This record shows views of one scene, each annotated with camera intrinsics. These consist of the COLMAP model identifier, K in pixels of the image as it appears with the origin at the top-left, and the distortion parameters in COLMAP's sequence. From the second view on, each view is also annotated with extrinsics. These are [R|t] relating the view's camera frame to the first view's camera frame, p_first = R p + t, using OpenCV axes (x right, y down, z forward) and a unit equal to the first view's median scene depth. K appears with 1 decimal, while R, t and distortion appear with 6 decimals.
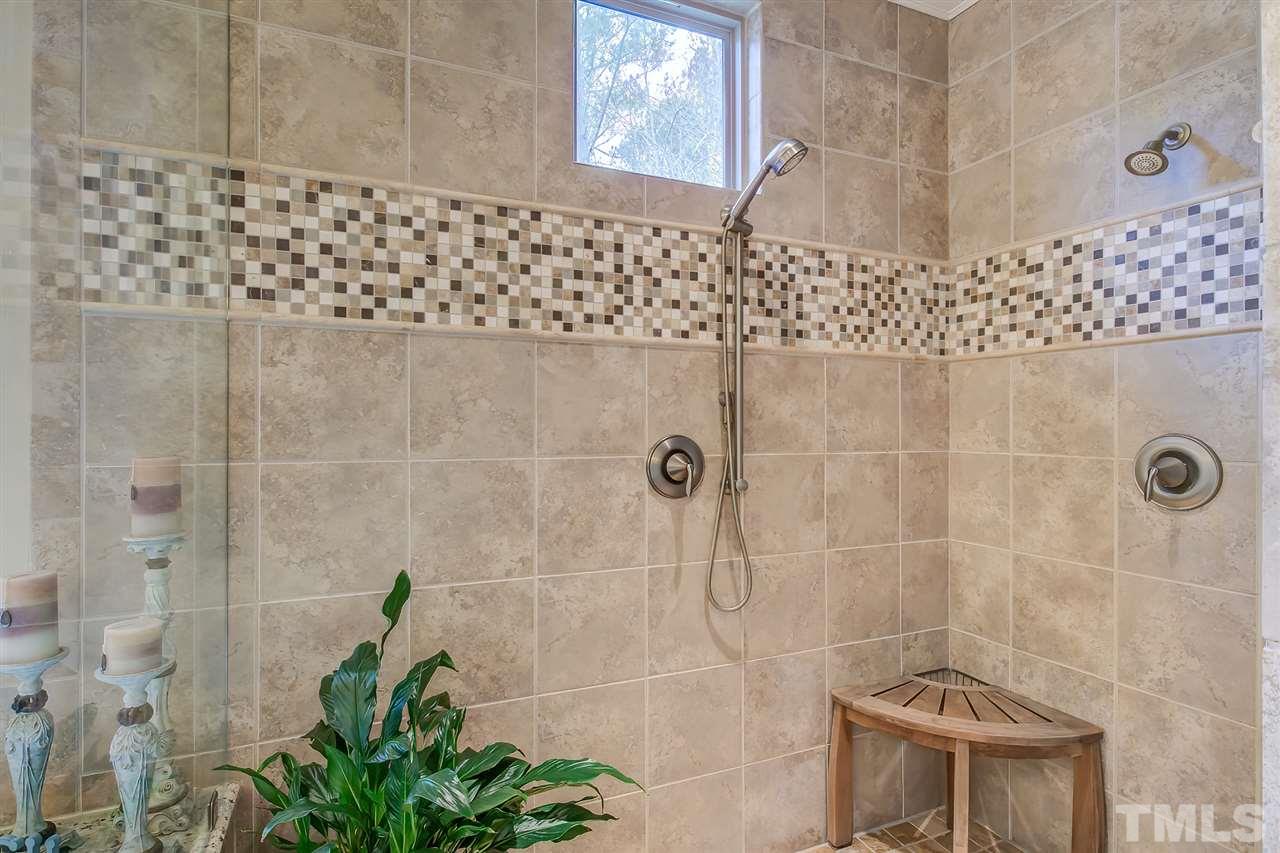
lens RADIAL K [[653.8, 0, 640.0], [0, 653.8, 426.5], [0, 0, 1]] dist [-0.001996, -0.000915]
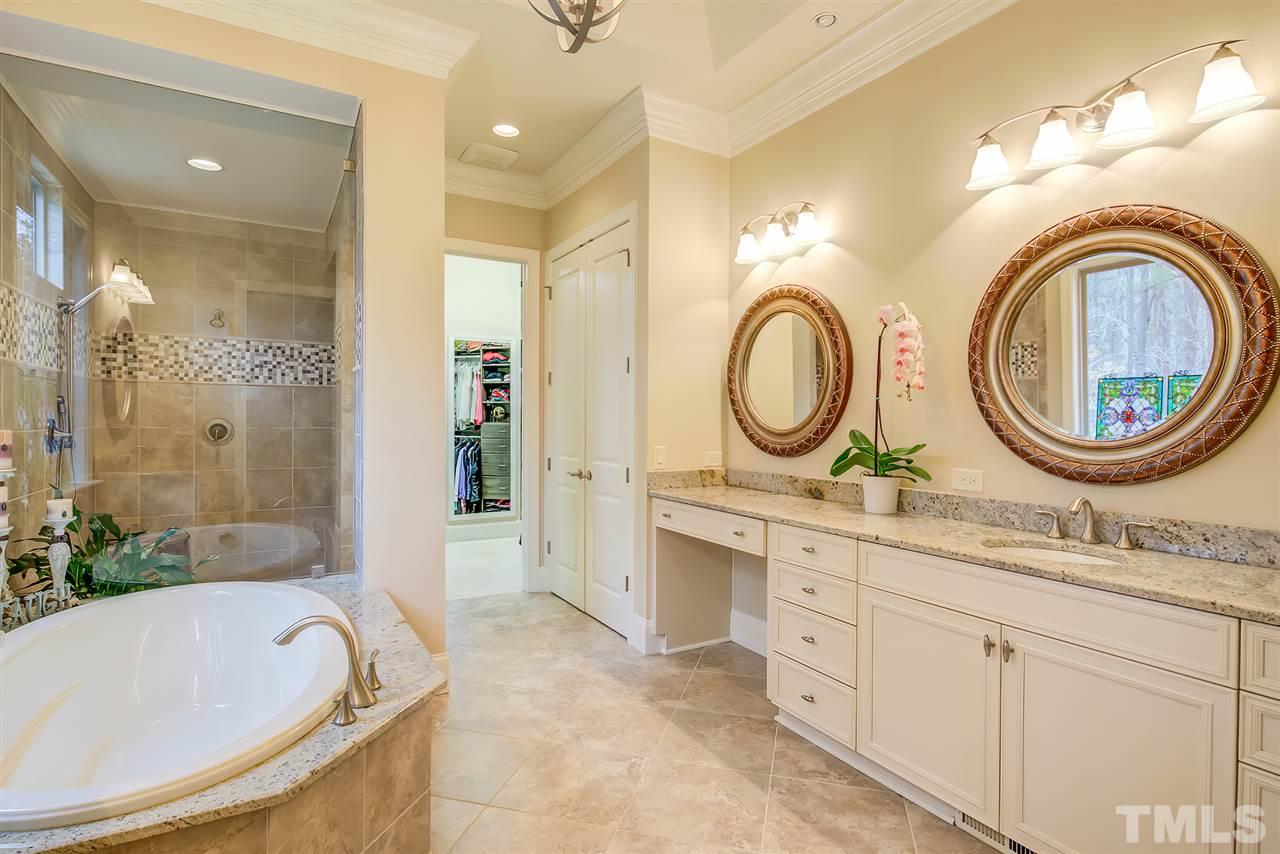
lens RADIAL K [[653.8, 0, 640.0], [0, 653.8, 427.0], [0, 0, 1]] dist [-0.001996, -0.000915]
pose [[-0.098161, -0.014179, 0.995070, -1.958486], [-0.009376, 0.999867, 0.013323, -0.004360], [-0.995126, -0.008022, -0.098281, -0.492631]]
